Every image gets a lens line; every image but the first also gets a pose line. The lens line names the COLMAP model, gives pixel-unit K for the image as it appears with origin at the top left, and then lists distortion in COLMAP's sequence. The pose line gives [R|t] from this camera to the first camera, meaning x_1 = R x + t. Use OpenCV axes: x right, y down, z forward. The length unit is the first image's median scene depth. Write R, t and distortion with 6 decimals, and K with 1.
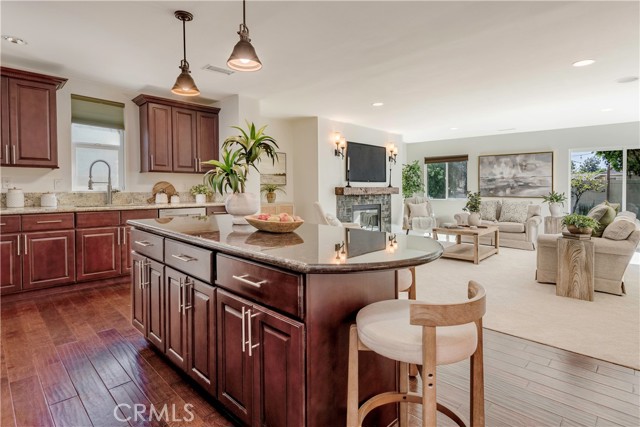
lens RADIAL K [[325.9, 0, 321.0], [0, 325.9, 193.4], [0, 0, 1]] dist [0.001035, 0.000024]
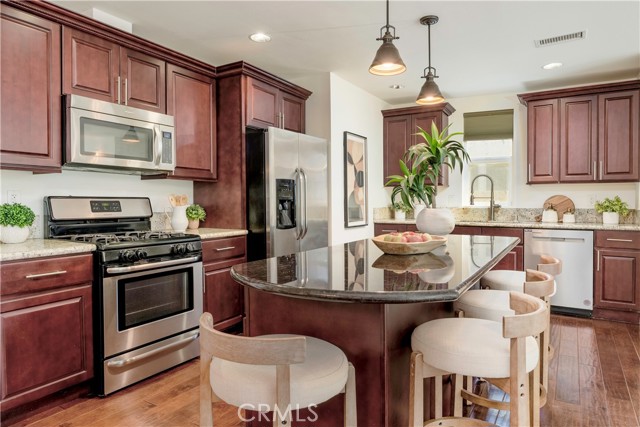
lens RADIAL K [[400.6, 0, 320.0], [0, 400.6, 213.5], [0, 0, 1]] dist [0.000886, 0.000574]
pose [[0.243579, 0.023035, -0.969607, 0.320465], [-0.014938, 0.999688, 0.019996, -0.002357], [0.969766, 0.009614, 0.243848, 0.209703]]
